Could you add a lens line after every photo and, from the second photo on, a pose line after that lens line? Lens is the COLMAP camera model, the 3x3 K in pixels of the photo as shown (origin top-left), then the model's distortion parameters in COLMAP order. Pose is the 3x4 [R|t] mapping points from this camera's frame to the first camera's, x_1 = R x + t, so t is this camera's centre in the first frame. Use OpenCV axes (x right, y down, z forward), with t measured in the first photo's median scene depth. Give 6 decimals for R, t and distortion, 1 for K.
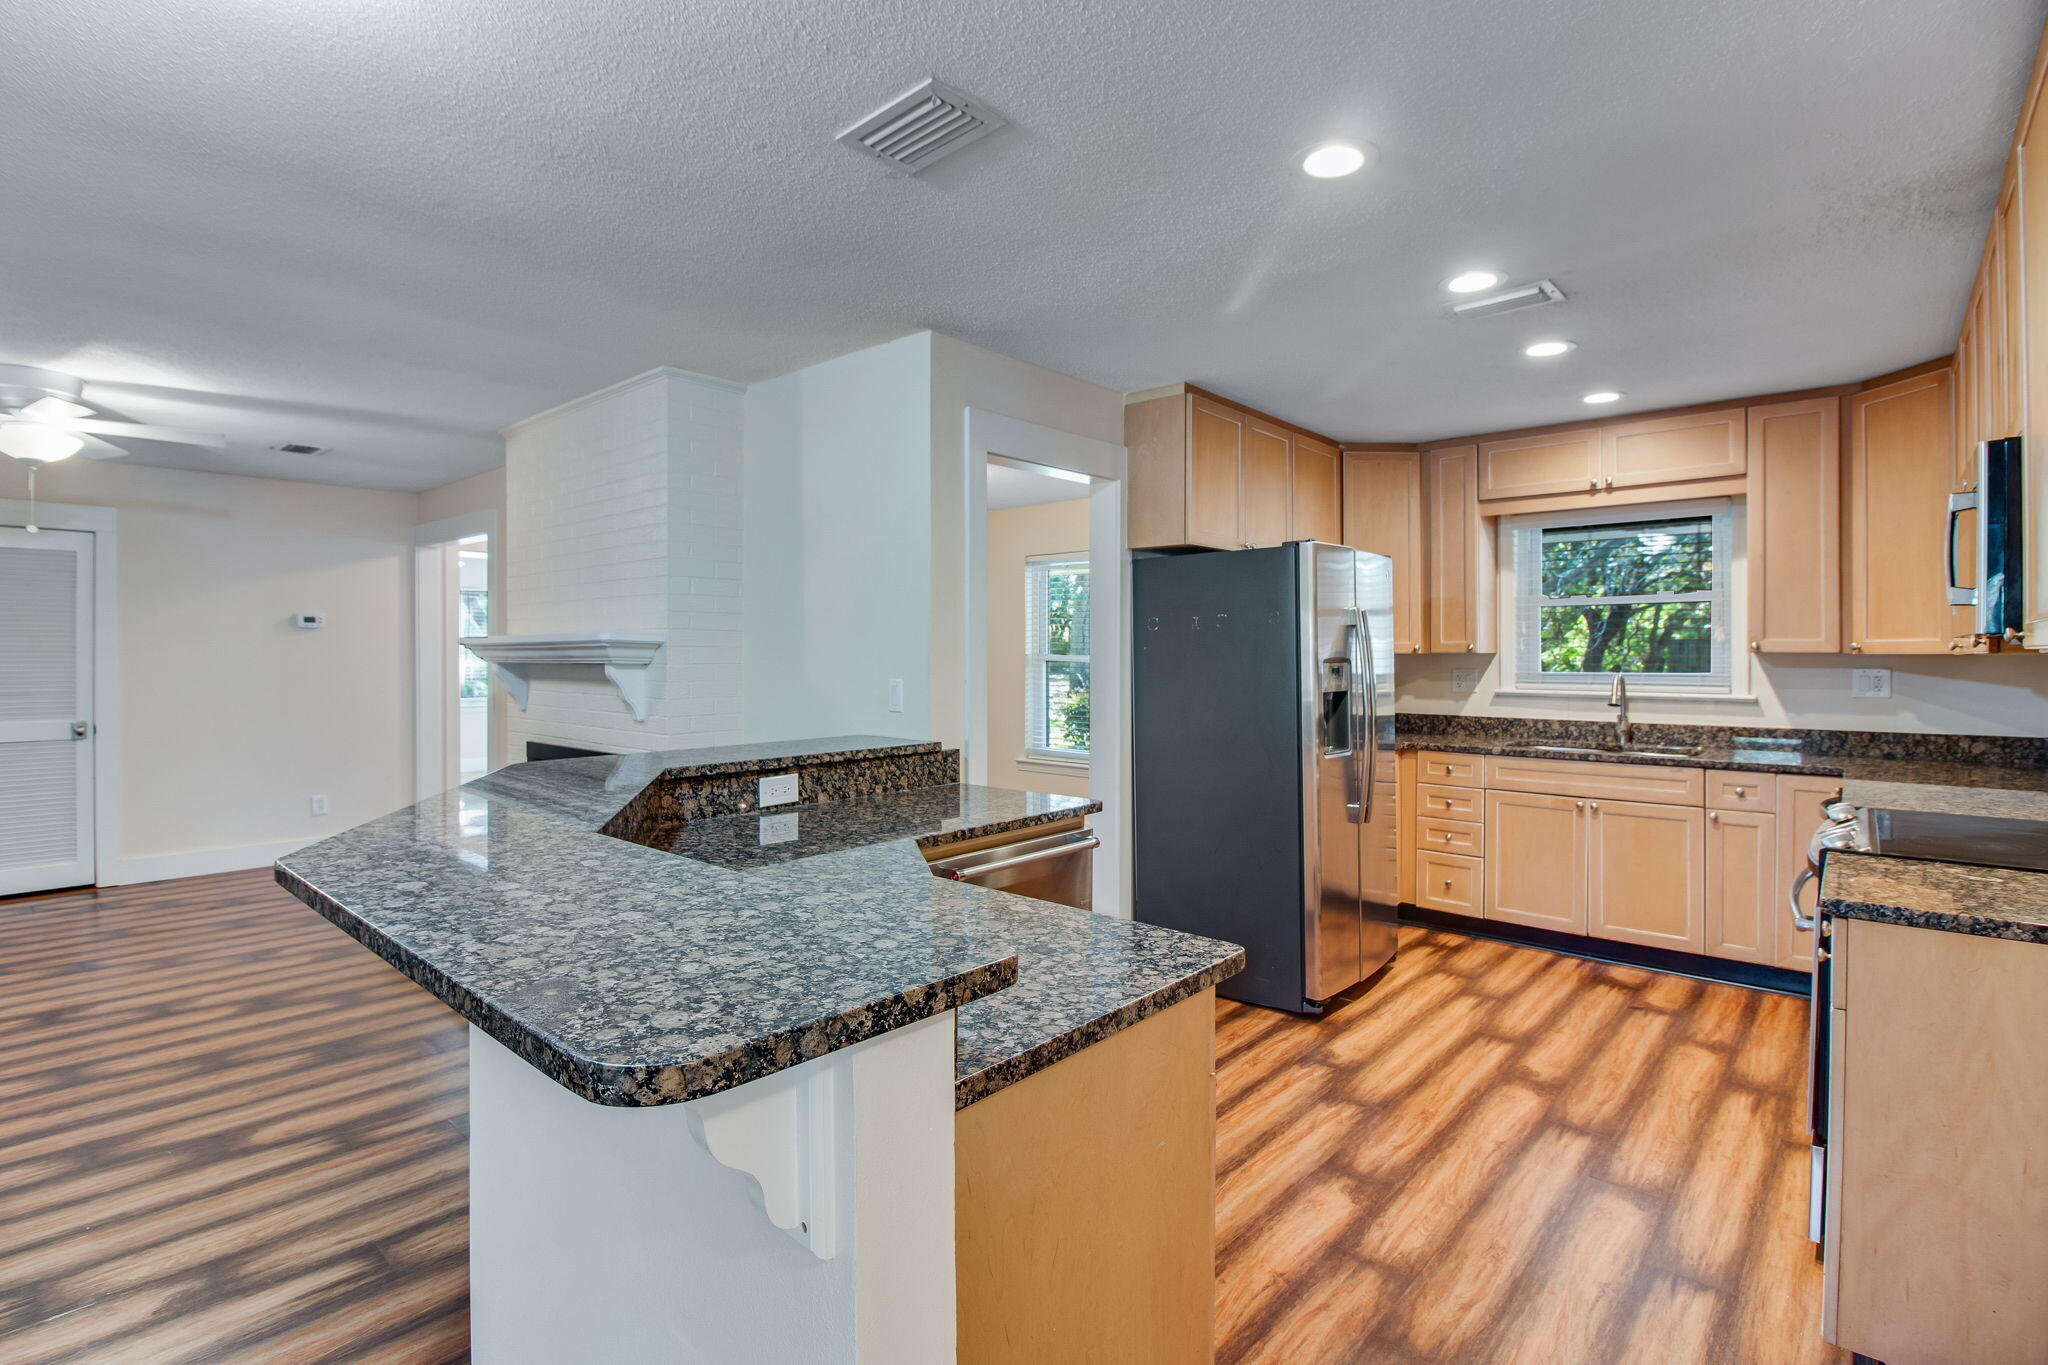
lens RADIAL K [[940.3, 0, 1016.4], [0, 940.3, 665.7], [0, 0, 1]] dist [-0.005349, -0.006939]
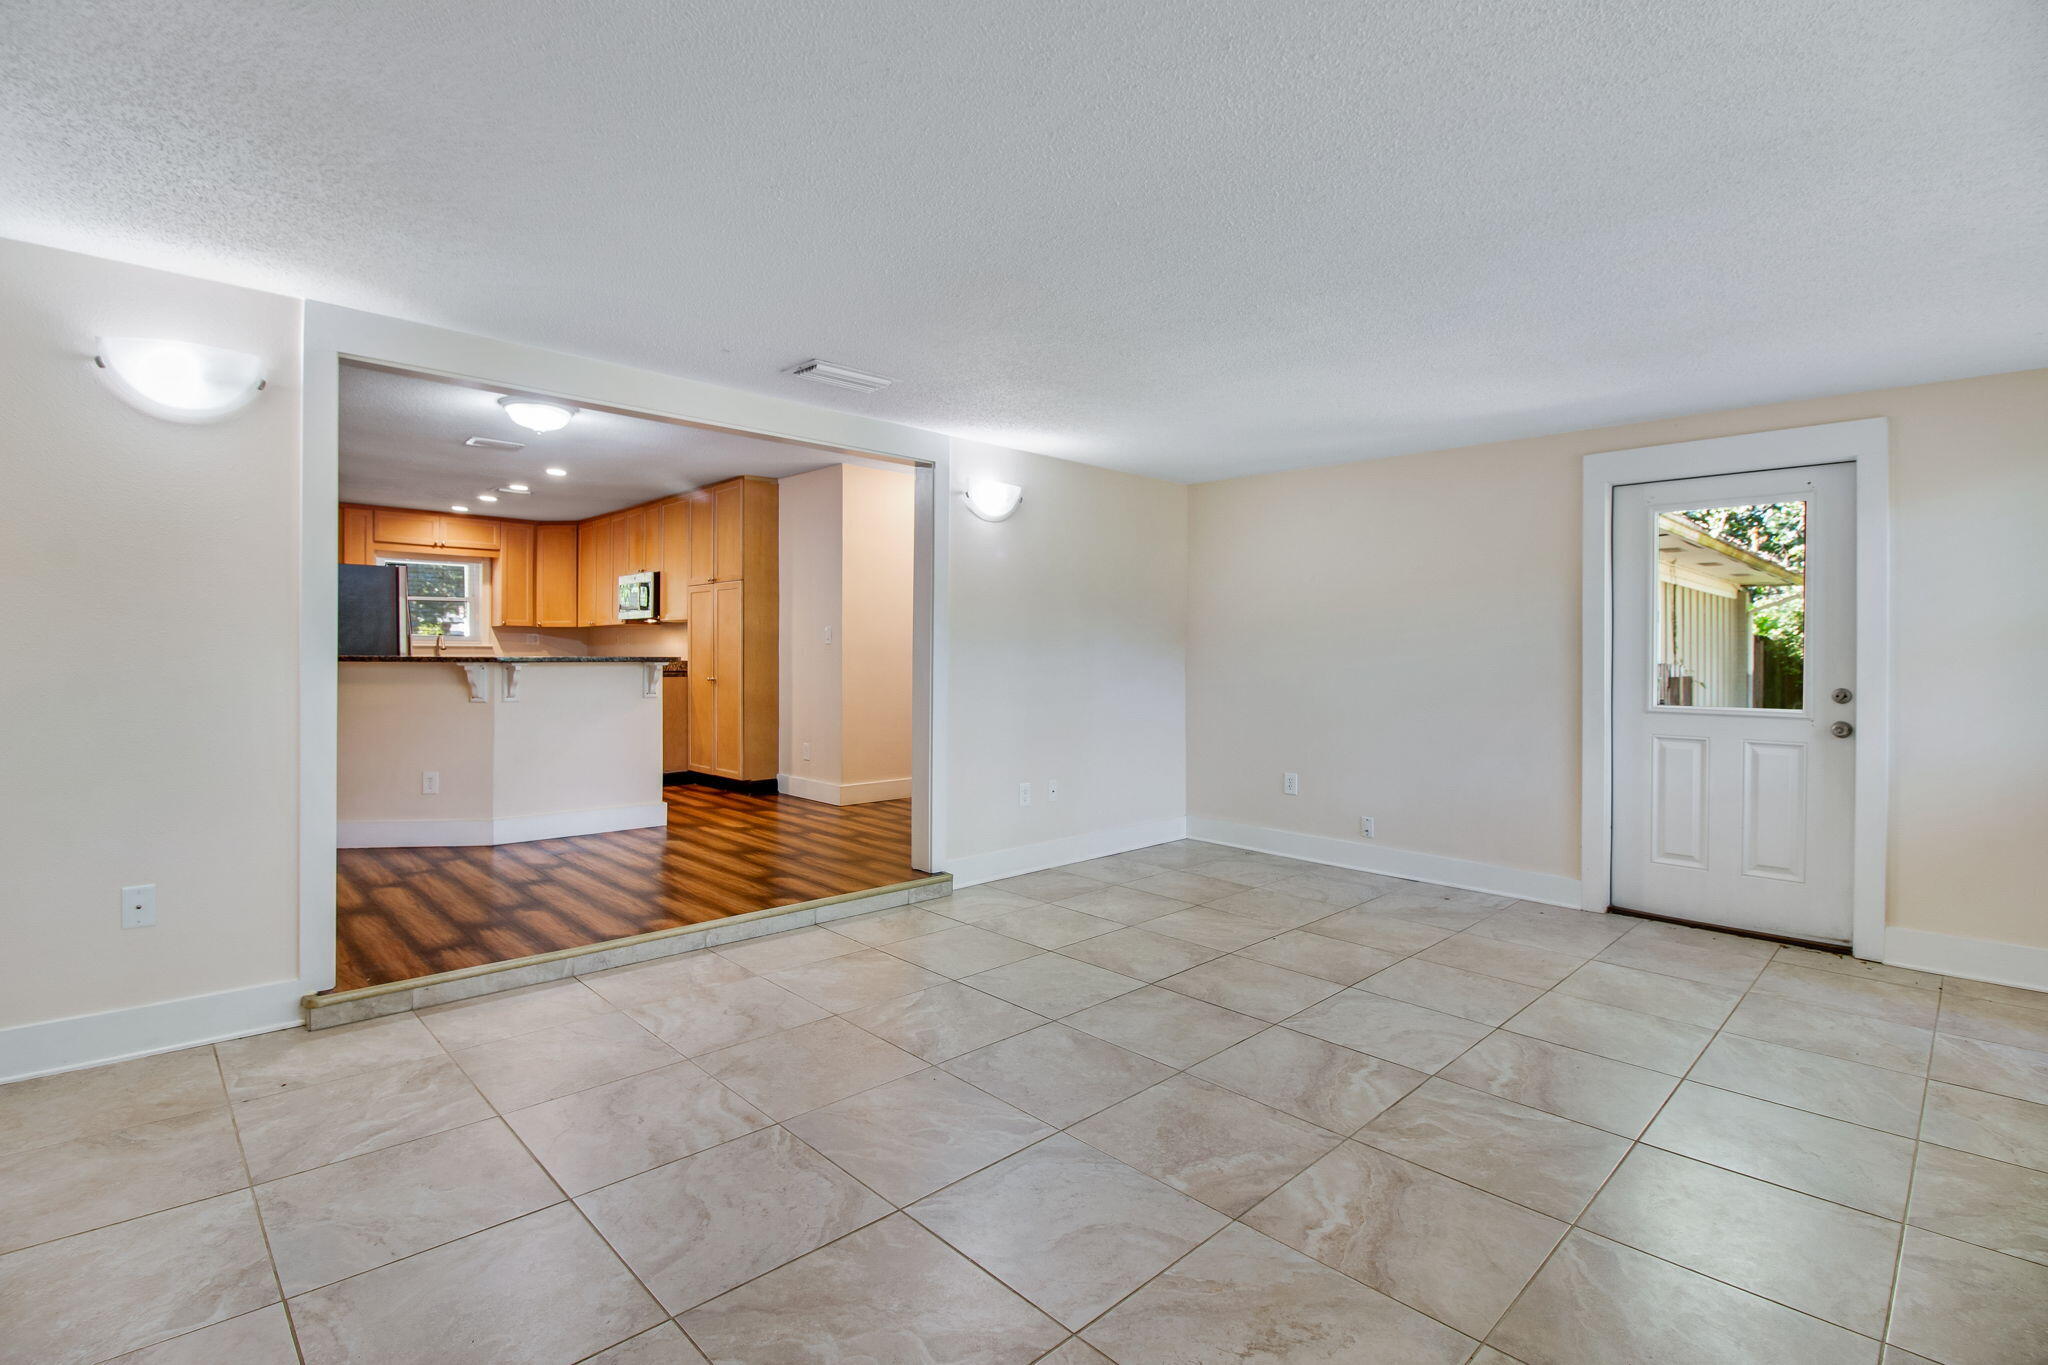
lens RADIAL K [[940.3, 0, 1020.9], [0, 940.3, 650.2], [0, 0, 1]] dist [-0.005349, -0.006939]
pose [[0.054101, 0.005532, 0.998520, -1.552685], [0.008000, 0.999950, -0.005974, 0.074949], [-0.998503, 0.008311, 0.054054, -0.456763]]
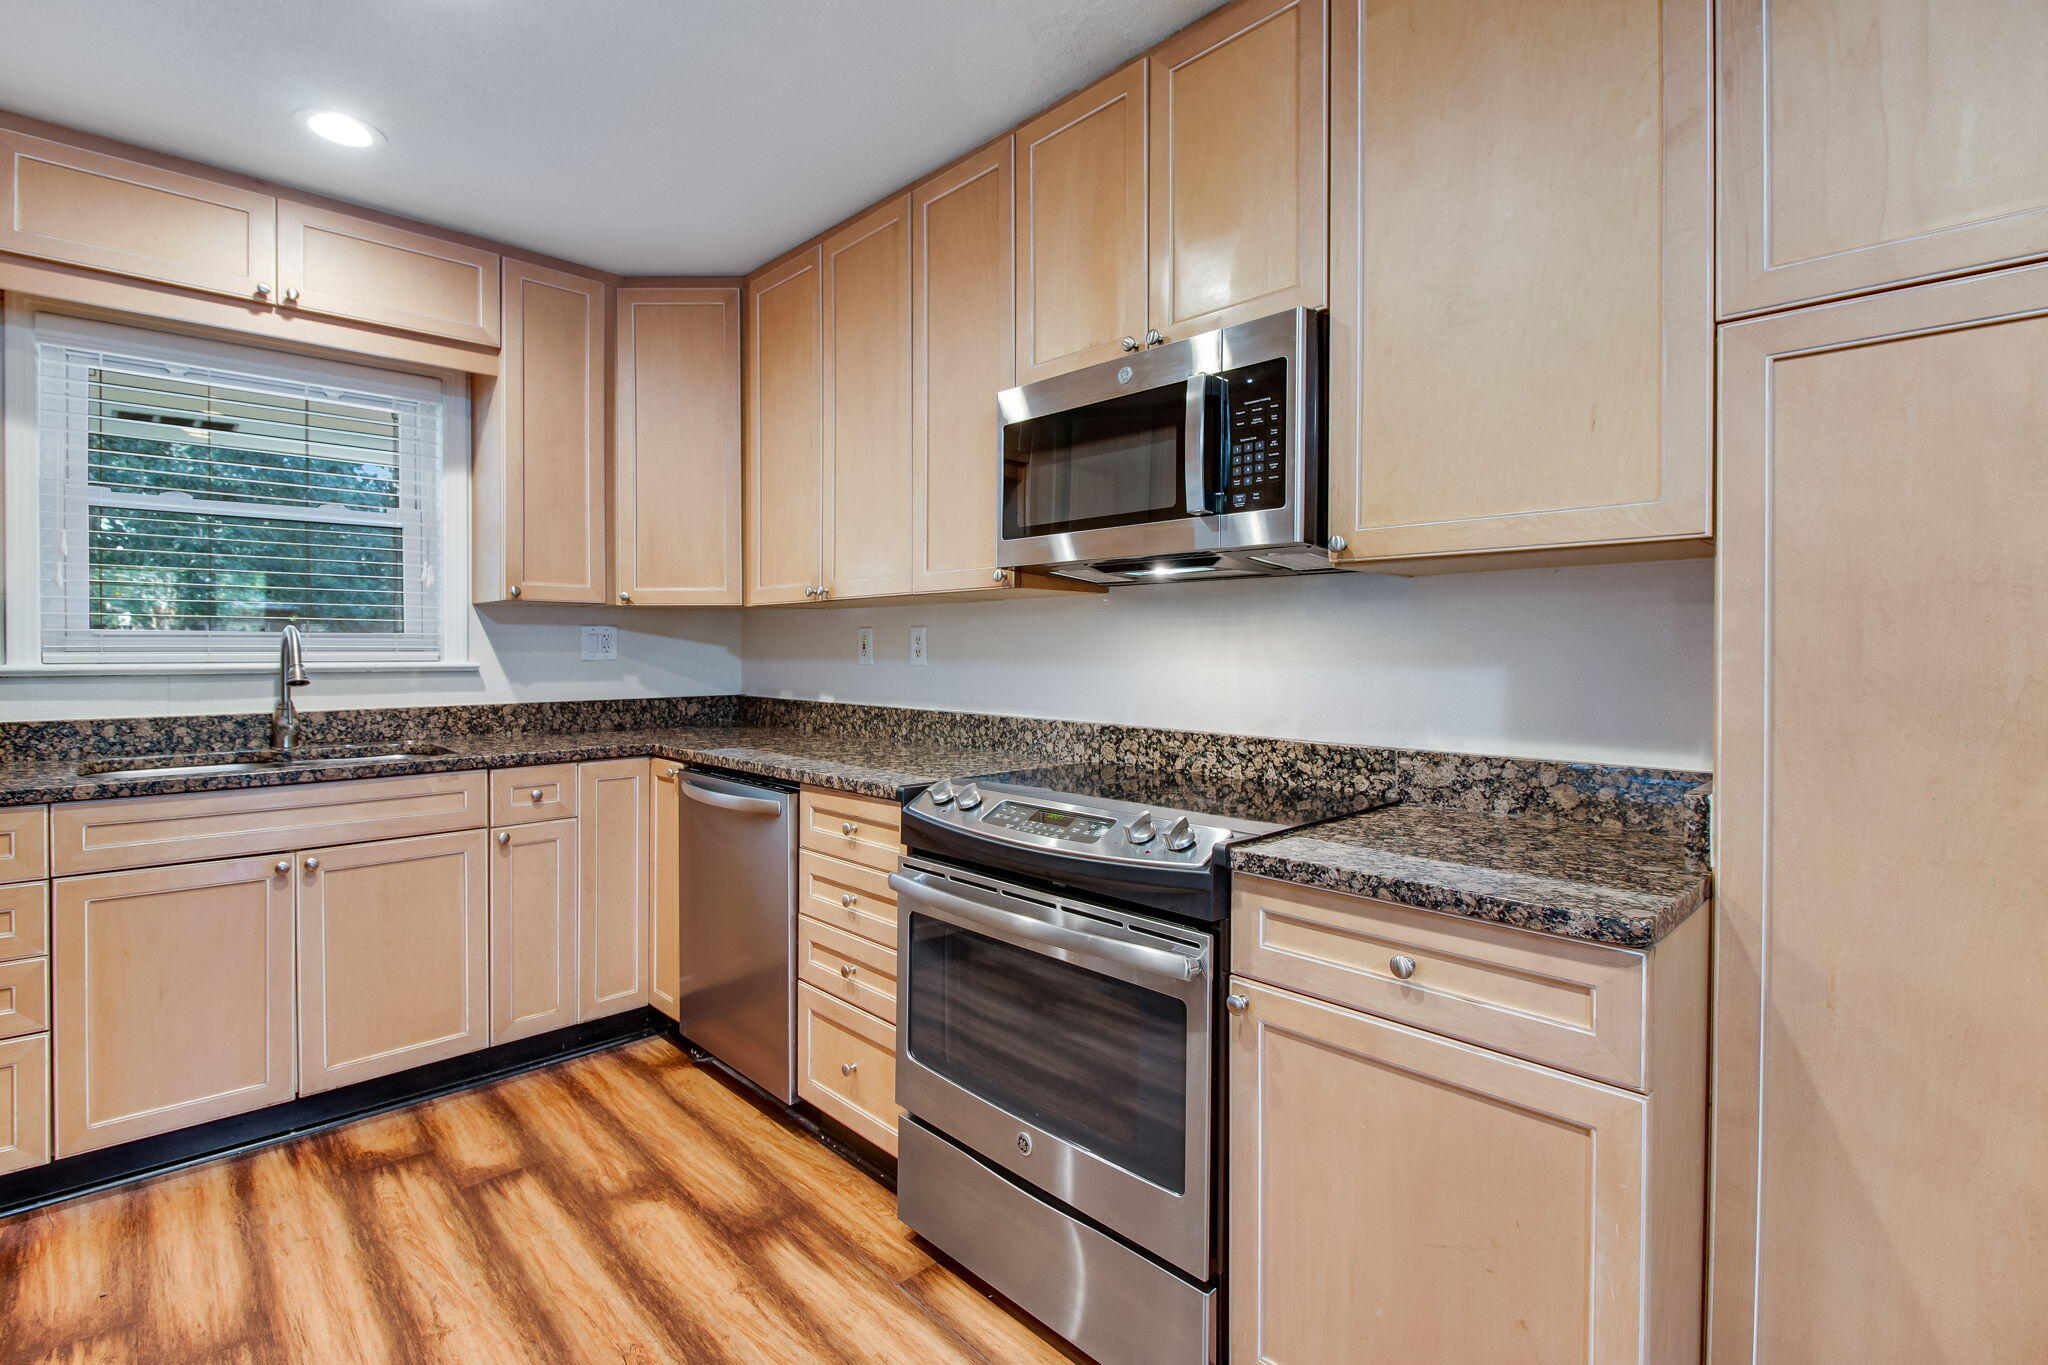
lens RADIAL K [[940.3, 0, 1025.4], [0, 940.3, 653.7], [0, 0, 1]] dist [-0.005349, -0.006939]
pose [[0.062375, -0.006252, 0.998033, 0.093832], [0.009998, 0.999934, 0.005639, 0.027968], [-0.998003, 0.009627, 0.062434, 0.567026]]
